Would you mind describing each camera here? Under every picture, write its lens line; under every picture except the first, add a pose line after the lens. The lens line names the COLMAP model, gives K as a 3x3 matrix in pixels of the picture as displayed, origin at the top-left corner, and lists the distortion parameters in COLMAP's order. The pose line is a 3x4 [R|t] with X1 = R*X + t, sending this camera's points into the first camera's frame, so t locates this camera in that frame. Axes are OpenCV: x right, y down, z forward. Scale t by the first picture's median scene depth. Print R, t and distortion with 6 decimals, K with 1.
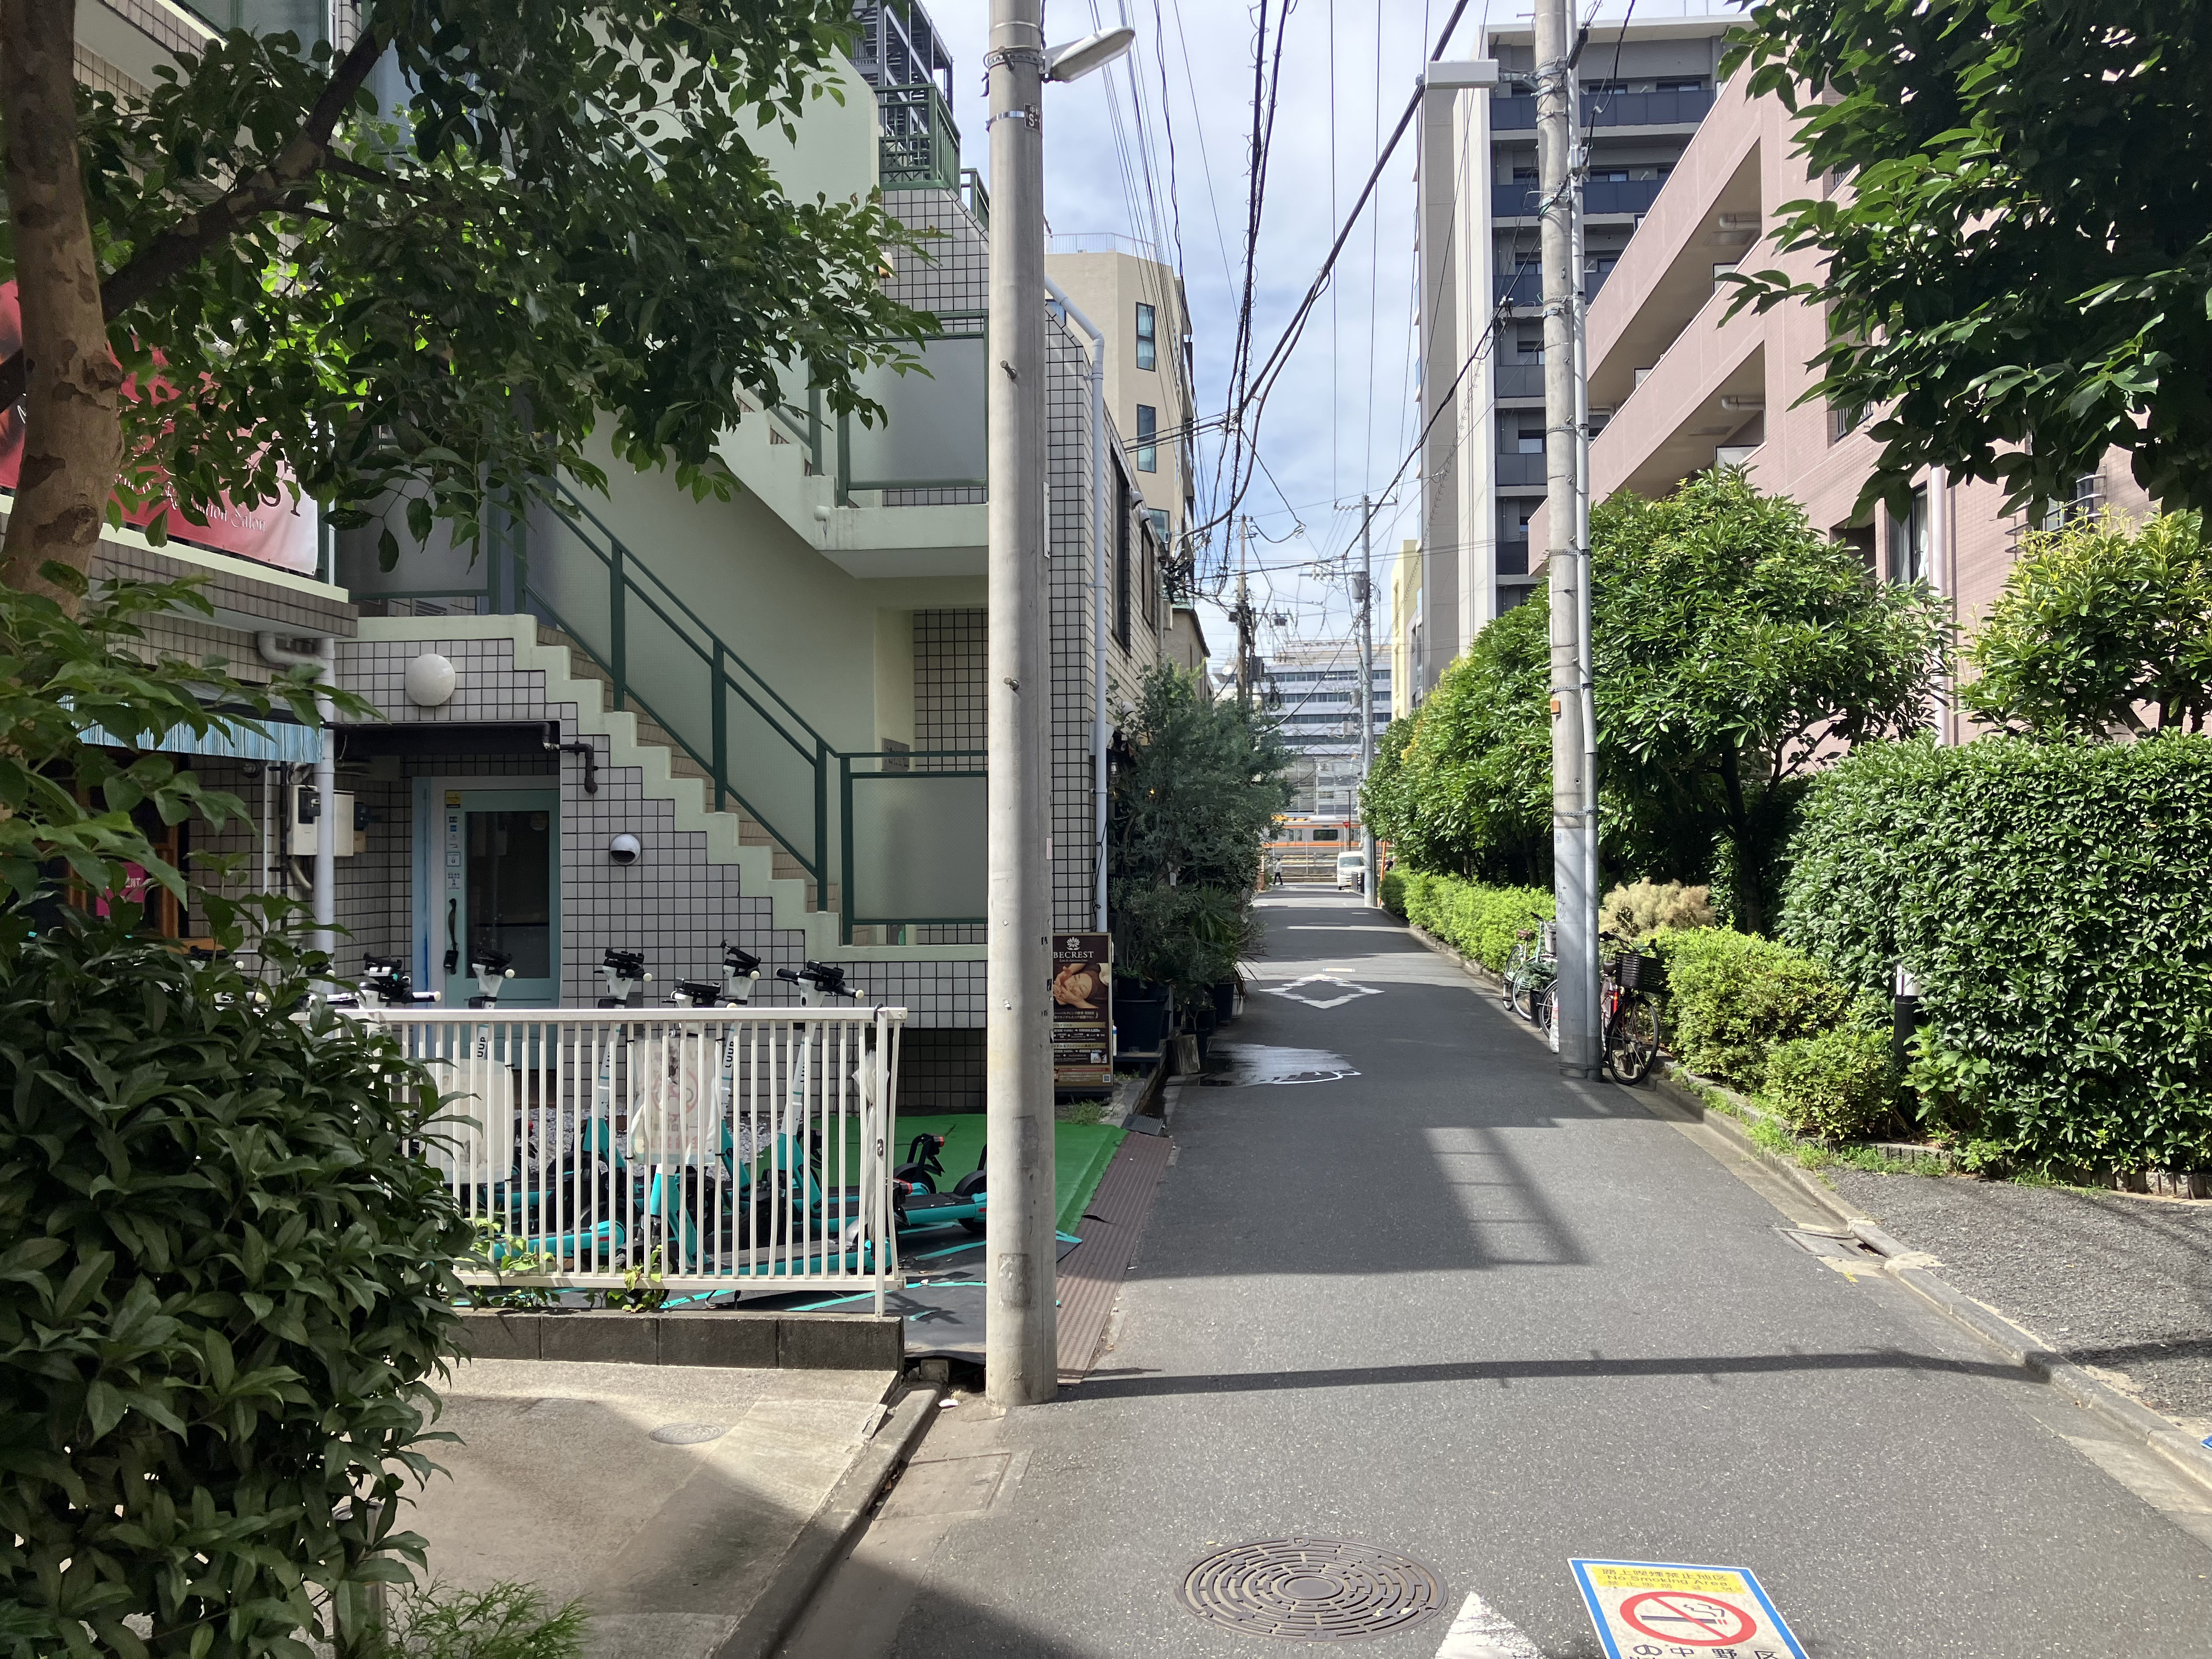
lens RADIAL K [[1826.9, 0, 1092.0], [0, 1826.9, 820.6], [0, 0, 1]] dist [0.063593, -0.075816]
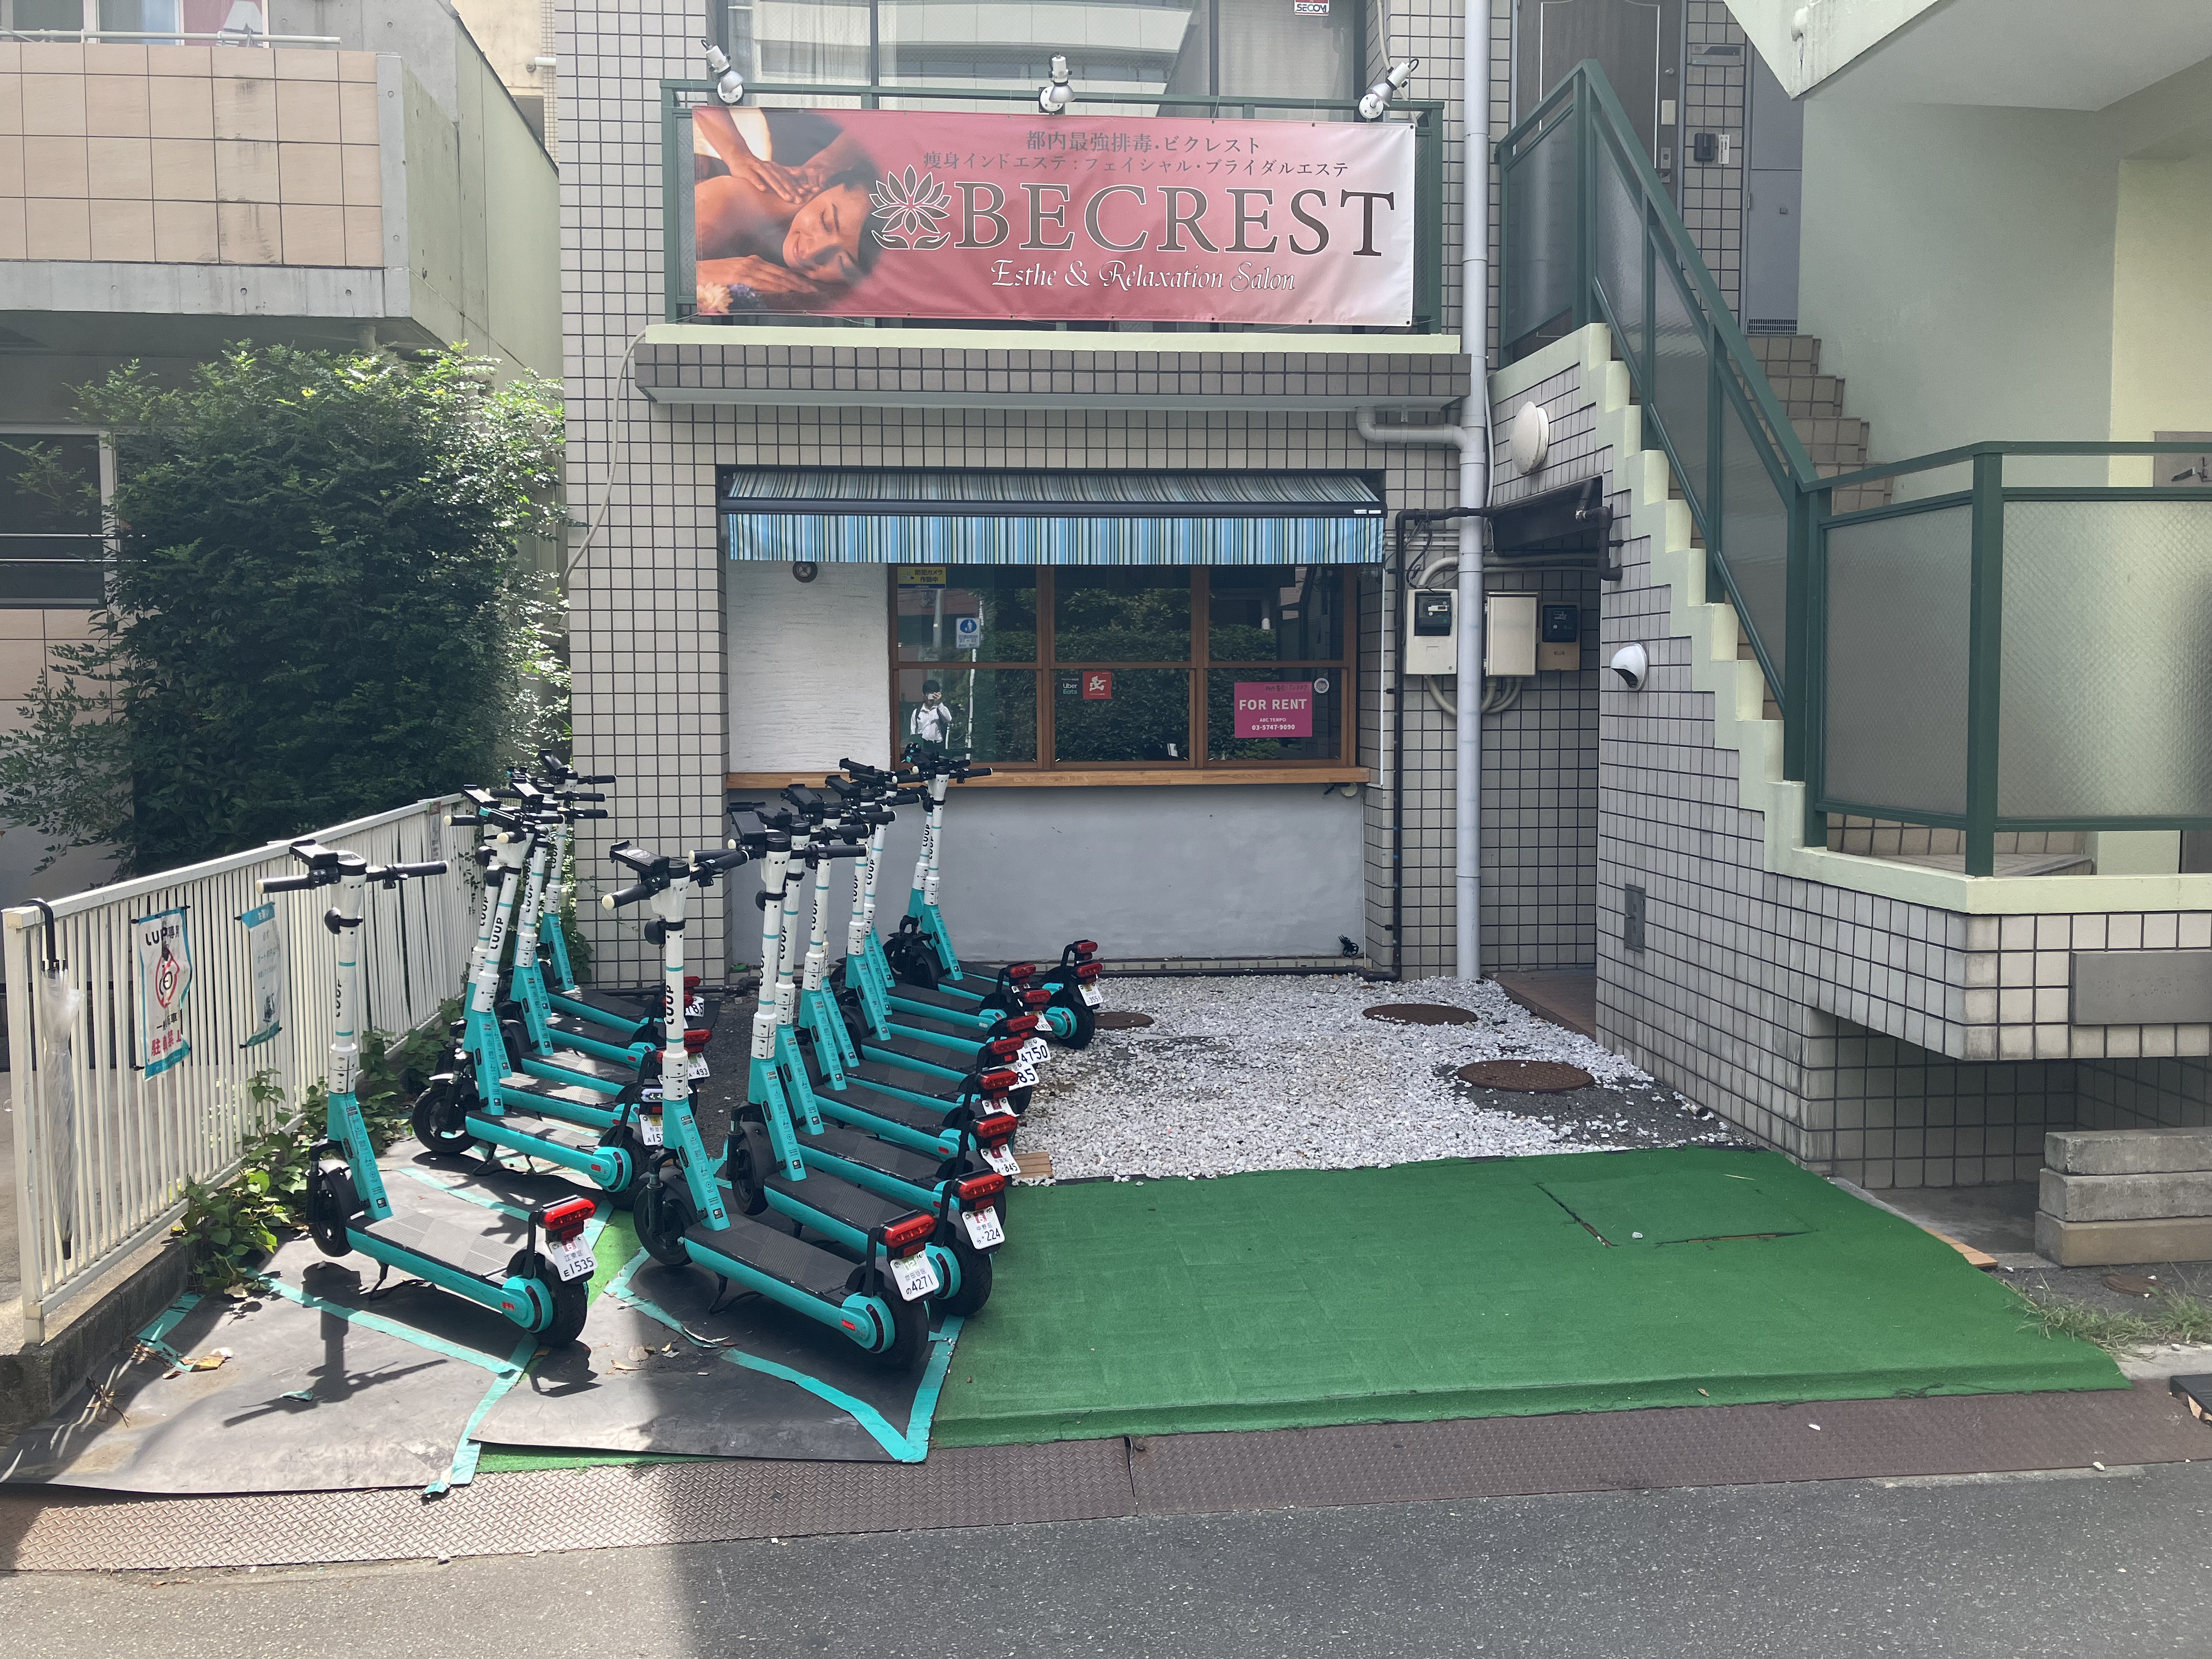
lens RADIAL K [[1826.9, 0, 1089.4], [0, 1826.9, 820.6], [0, 0, 1]] dist [0.063593, -0.075816]
pose [[0.187870, 0.080854, -0.978860, 0.348565], [0.019205, 0.996113, 0.085965, 0.010431], [0.982006, -0.034949, 0.185587, 0.696883]]
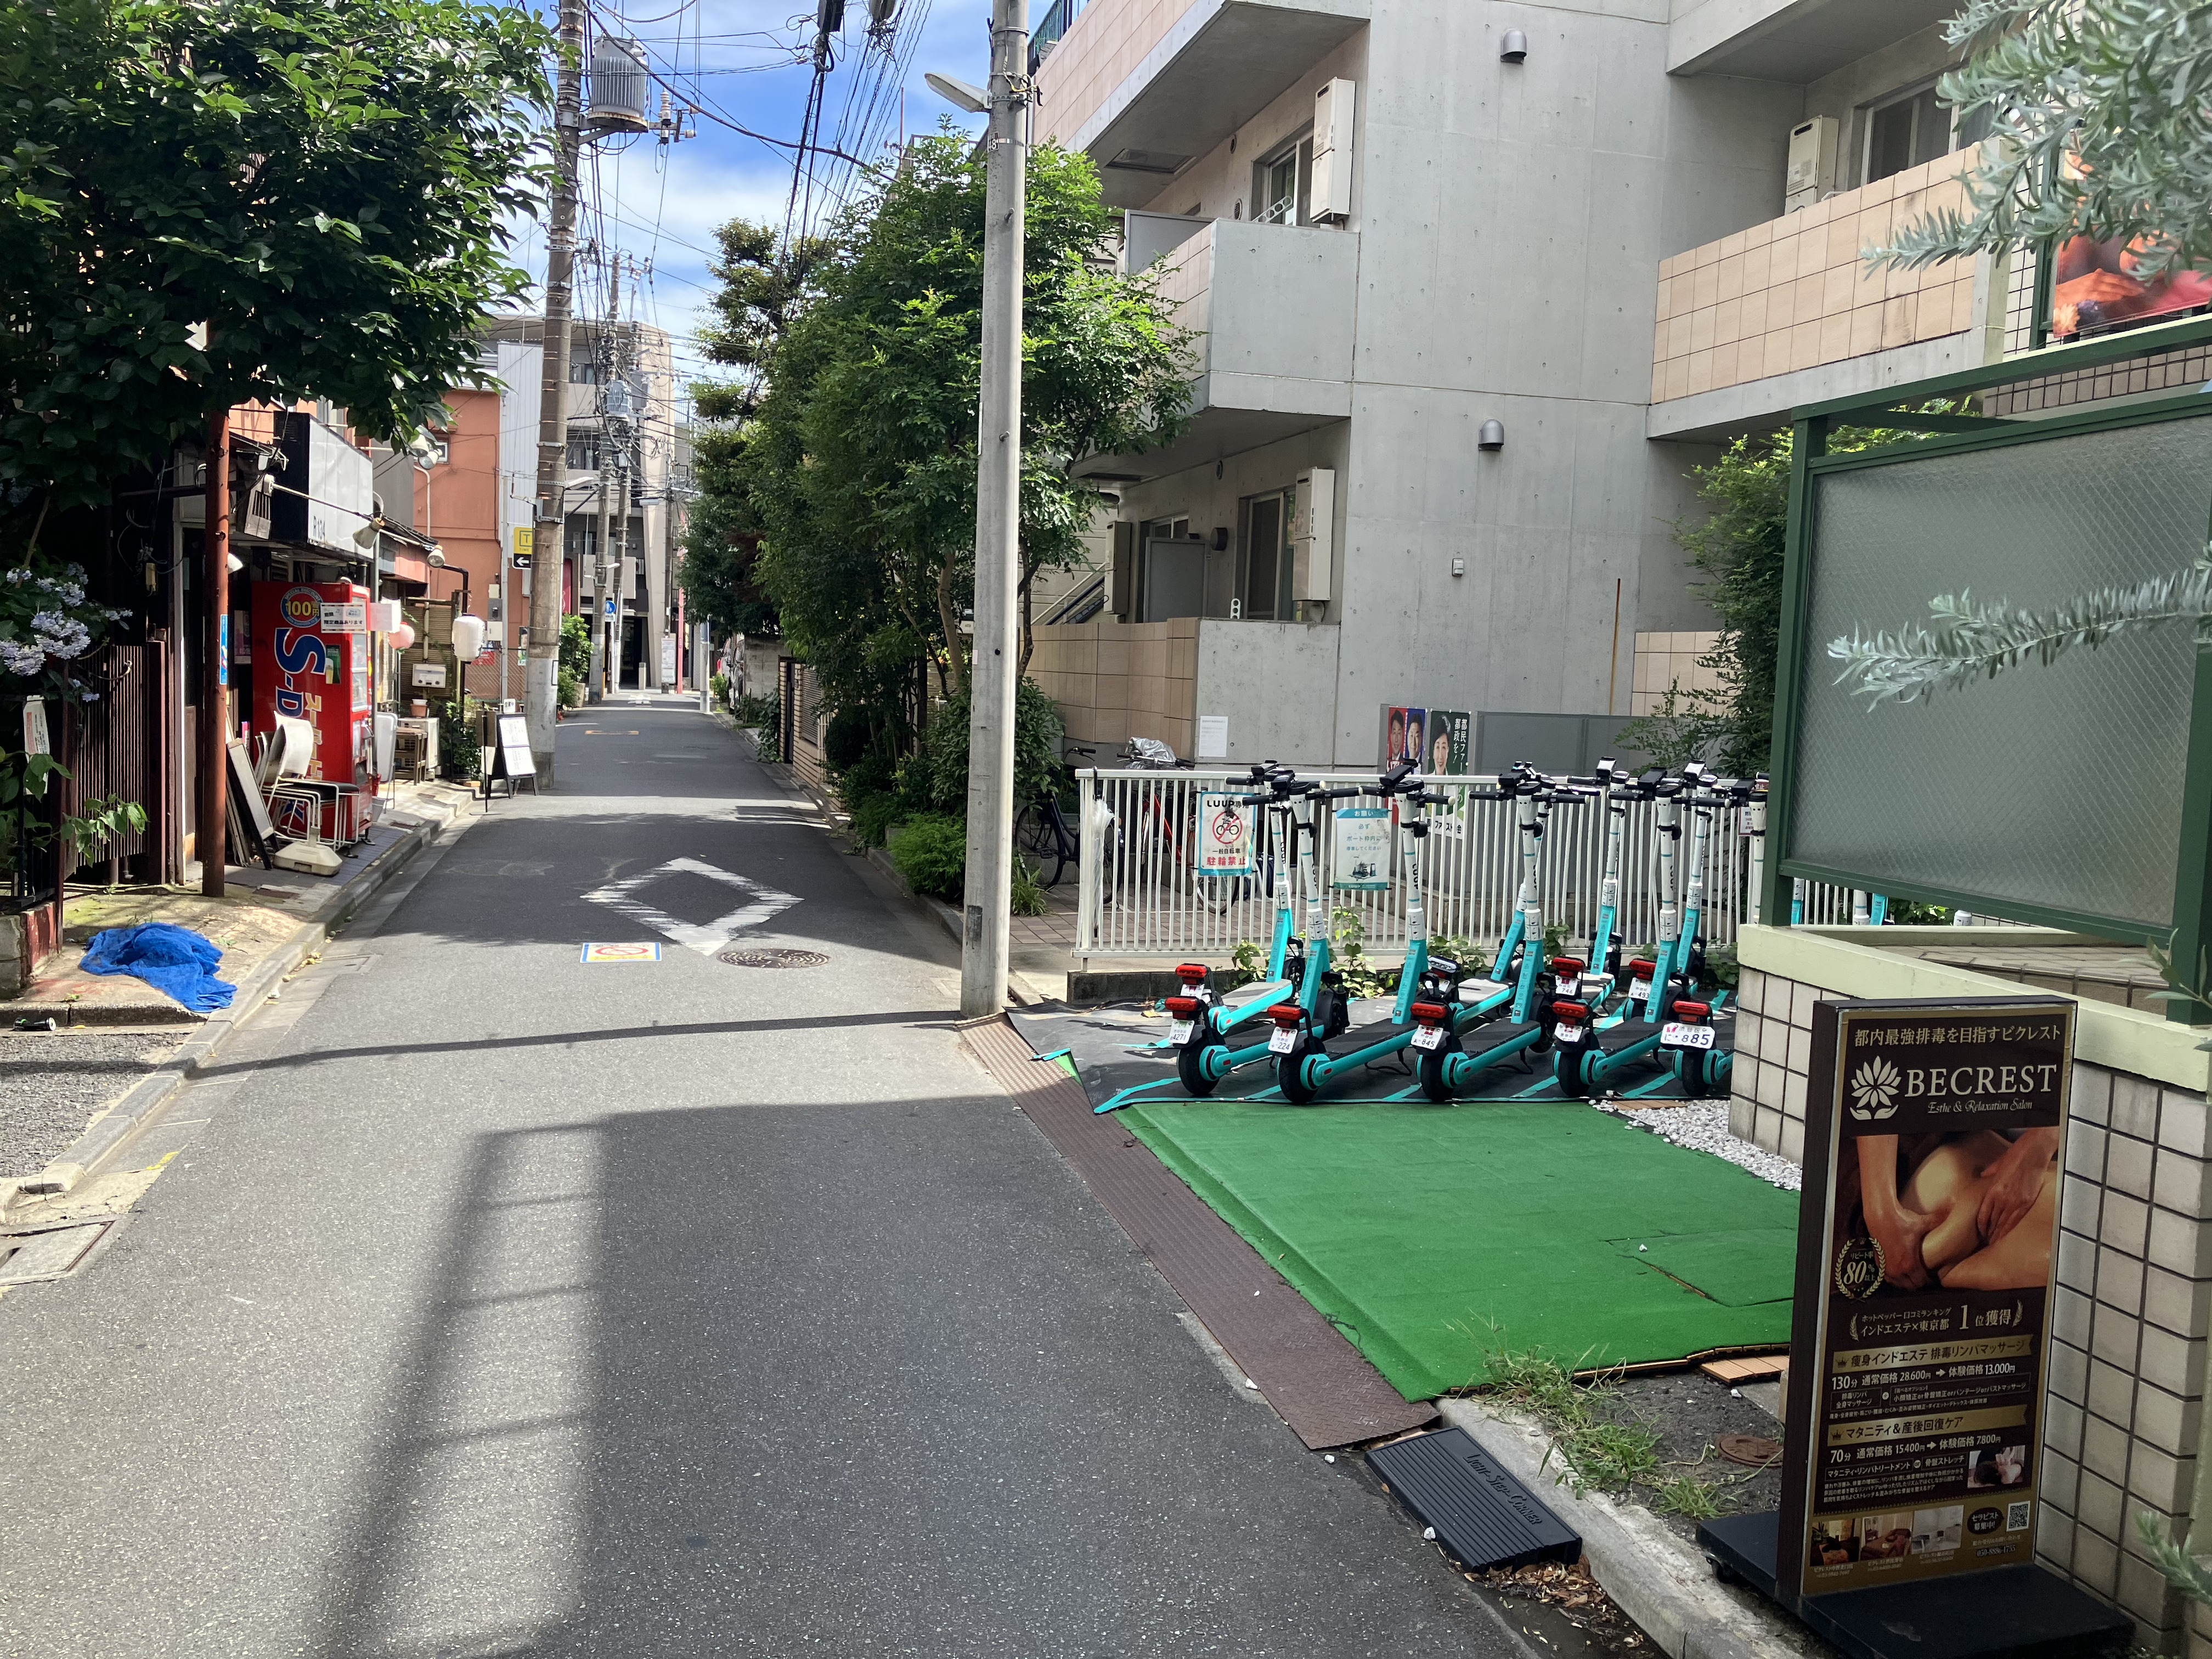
lens RADIAL K [[1826.9, 0, 1101.6], [0, 1826.9, 827.5], [0, 0, 1]] dist [0.063593, -0.075816]
pose [[-0.942507, 0.005580, -0.334140, 0.204874], [-0.021493, 0.996778, 0.077271, 0.020262], [0.333495, 0.080010, -0.939351, 1.309441]]
